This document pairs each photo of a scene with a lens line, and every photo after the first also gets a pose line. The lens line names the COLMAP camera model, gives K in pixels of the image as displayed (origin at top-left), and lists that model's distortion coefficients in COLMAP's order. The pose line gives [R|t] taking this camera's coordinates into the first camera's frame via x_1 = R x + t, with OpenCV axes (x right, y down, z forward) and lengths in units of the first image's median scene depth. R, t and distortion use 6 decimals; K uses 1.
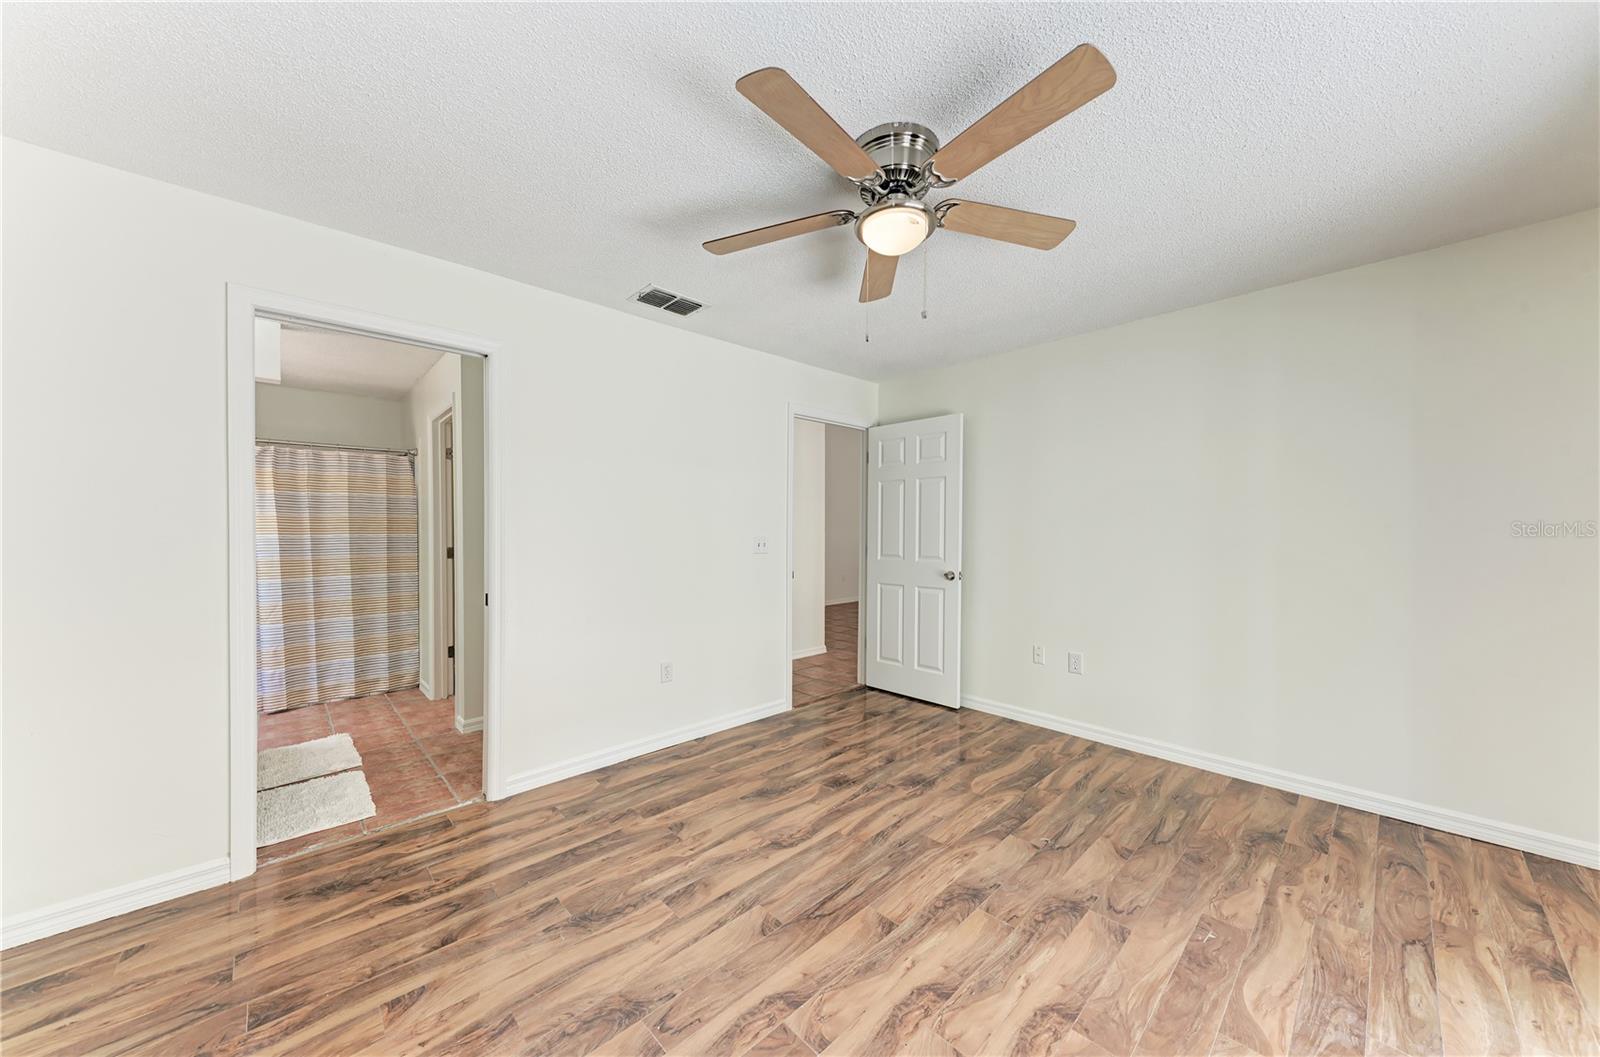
lens RADIAL K [[548.3, 0, 803.9], [0, 548.3, 530.8], [0, 0, 1]] dist [0.009553, -0.002570]
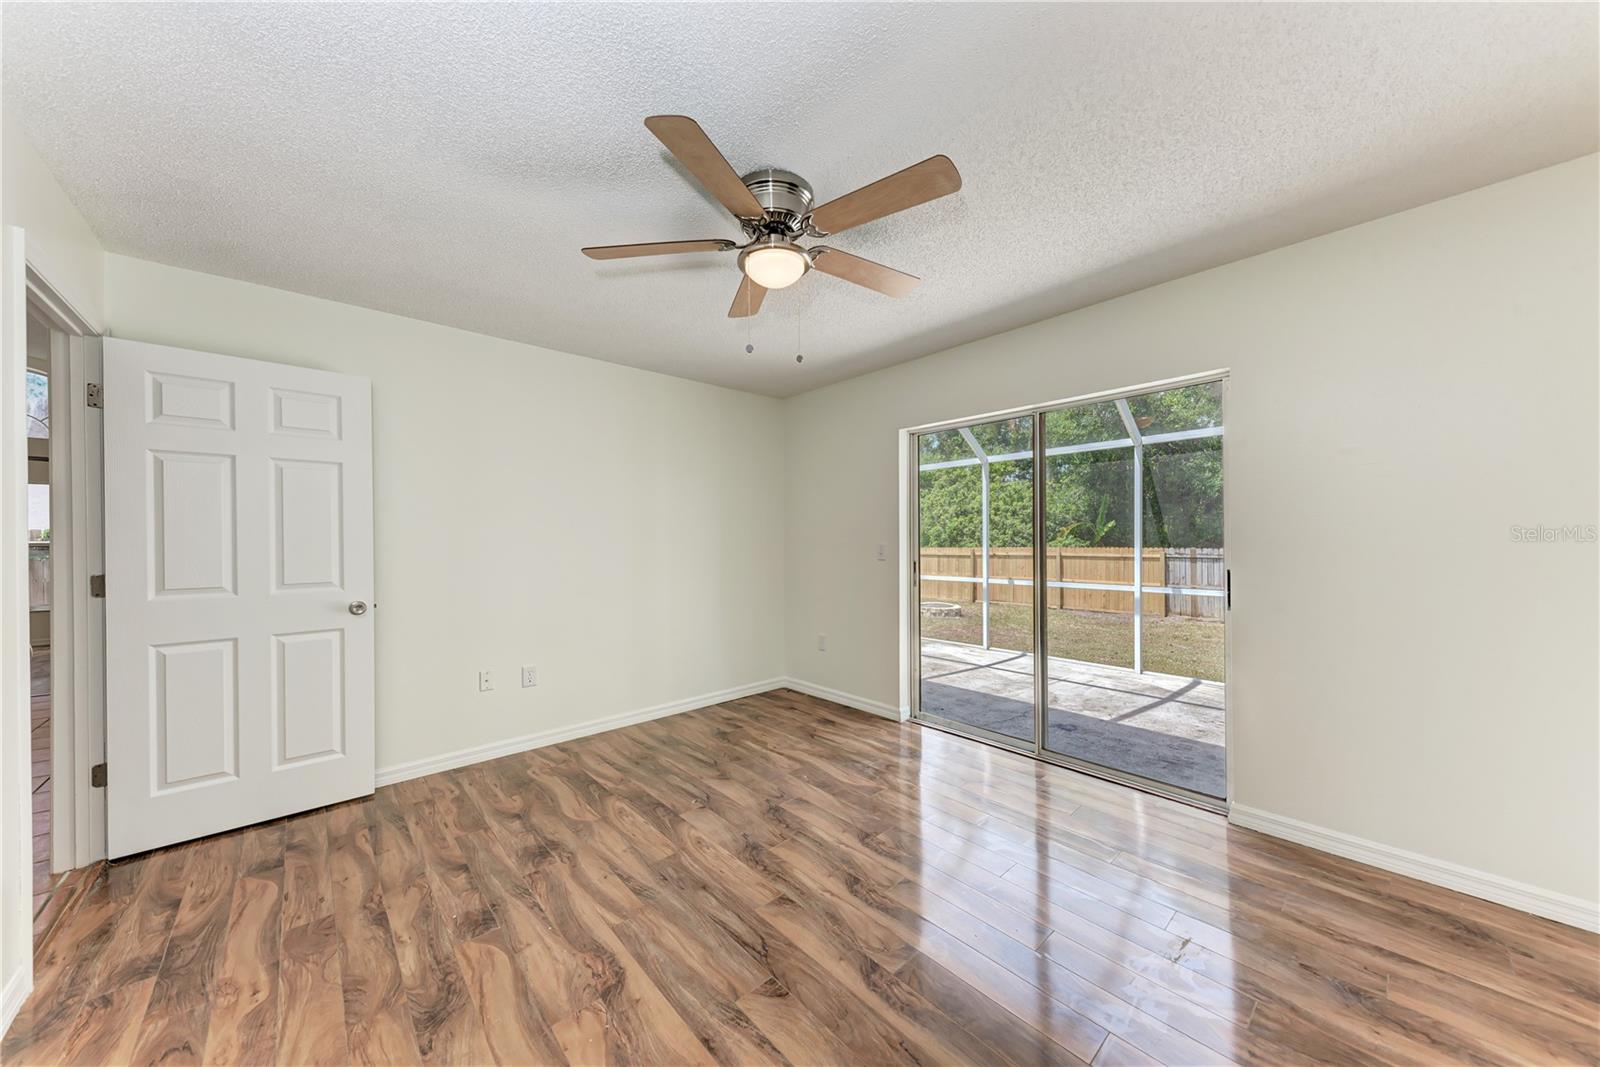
lens RADIAL K [[548.3, 0, 817.4], [0, 548.3, 537.3], [0, 0, 1]] dist [0.009553, -0.002570]
pose [[0.012442, 0.004120, 0.999914, -0.591162], [0.007520, 0.999963, -0.004214, 0.000794], [-0.999894, 0.007572, 0.012411, 0.573230]]
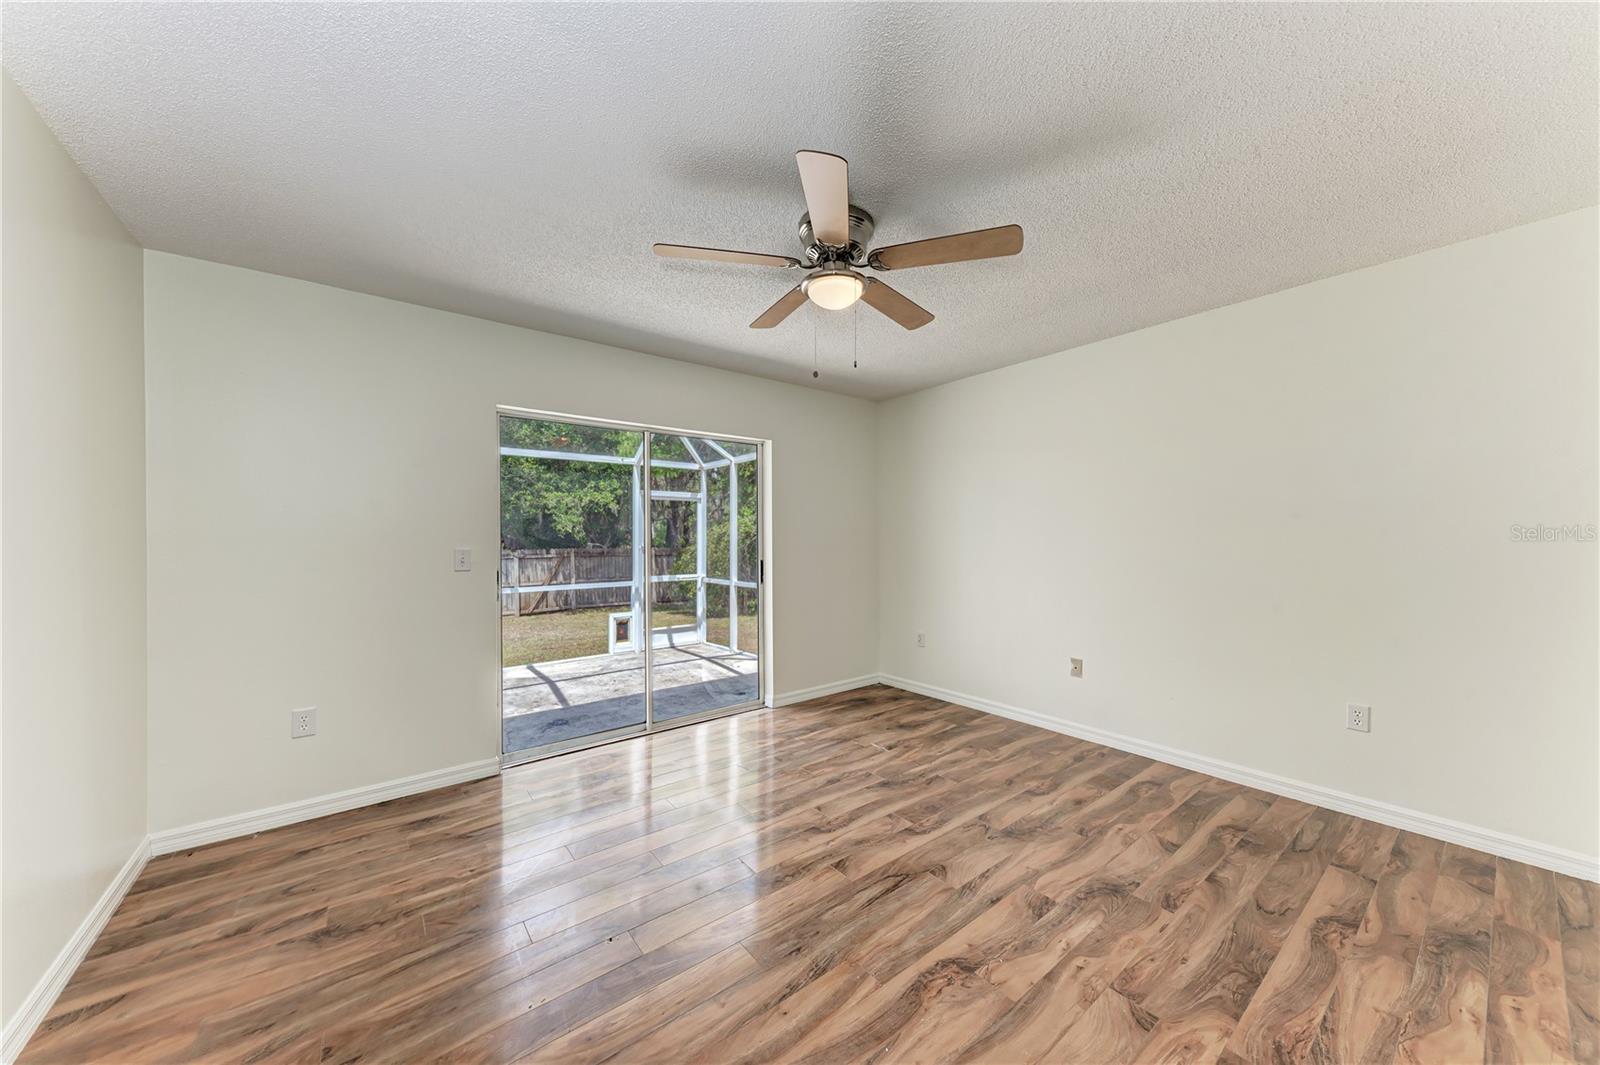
lens RADIAL K [[548.3, 0, 788.7], [0, 548.3, 539.9], [0, 0, 1]] dist [0.009553, -0.002570]
pose [[-0.993954, 0.008091, 0.109501, 0.078905], [0.008412, 0.999962, 0.002469, -0.002831], [-0.109477, 0.003375, -0.993984, 1.389680]]
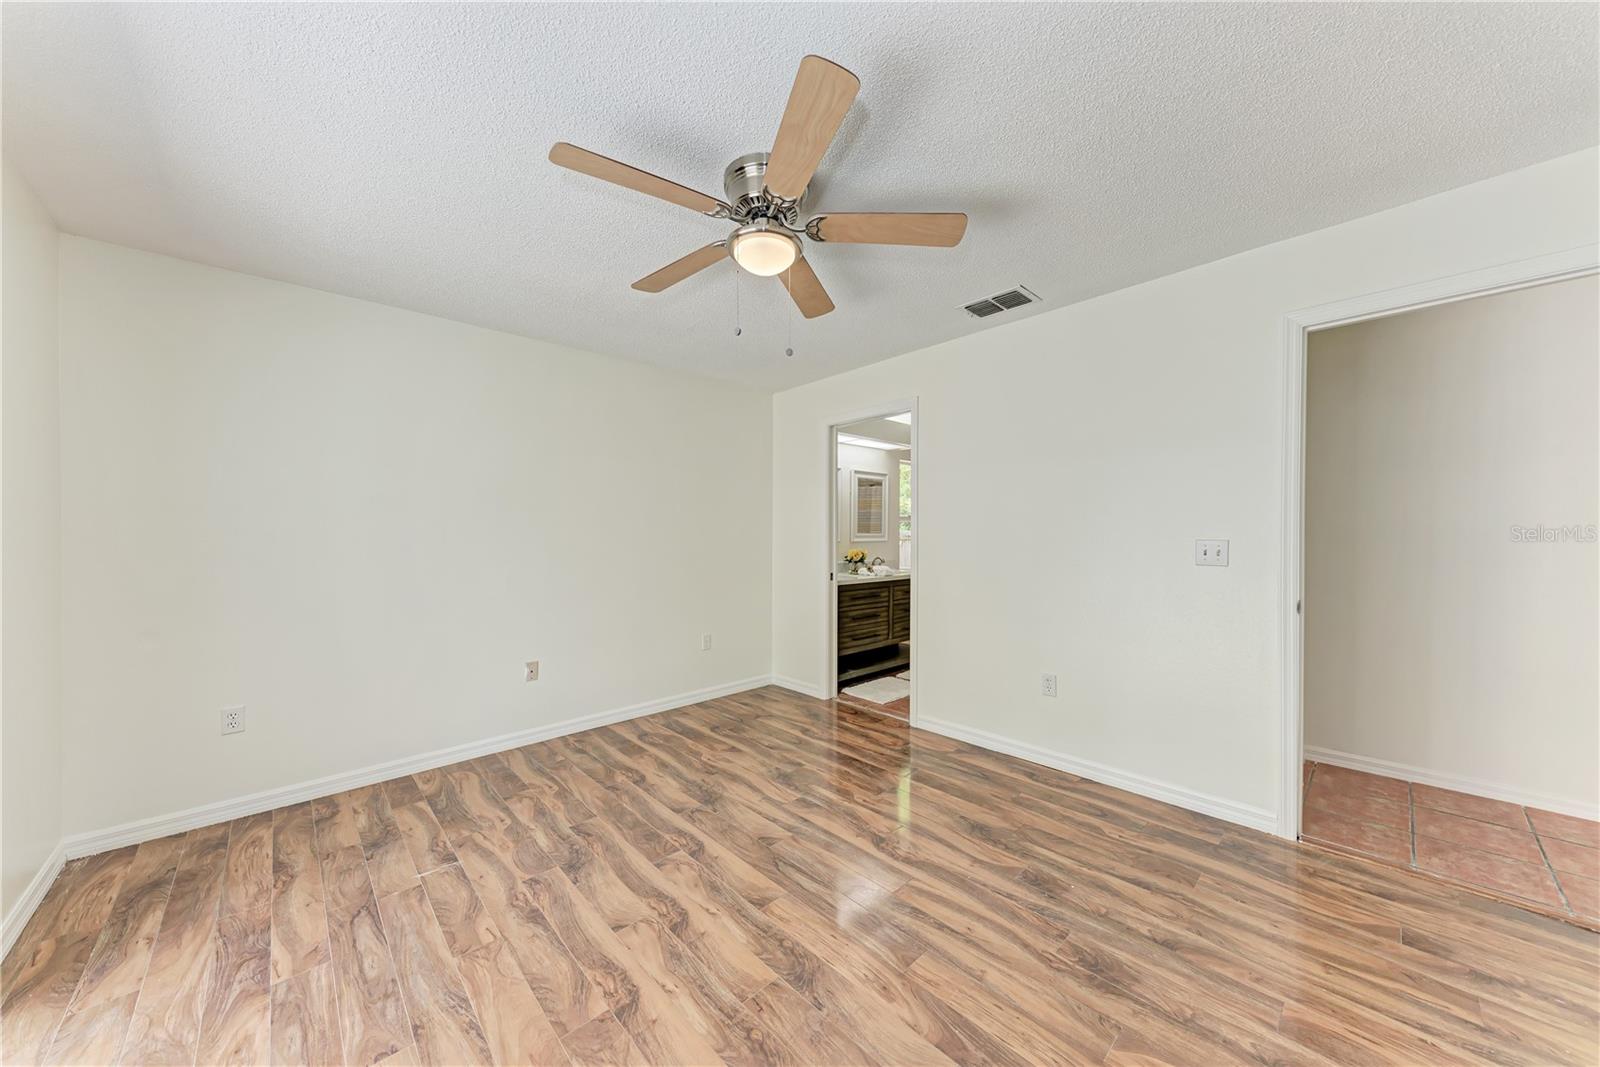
lens RADIAL K [[548.3, 0, 816.6], [0, 548.3, 517.1], [0, 0, 1]] dist [0.009553, -0.002570]
pose [[0.011508, -0.030776, -0.999460, 0.779690], [0.005609, 0.999513, -0.030713, 0.002571], [0.999918, -0.005252, 0.011675, 0.691223]]
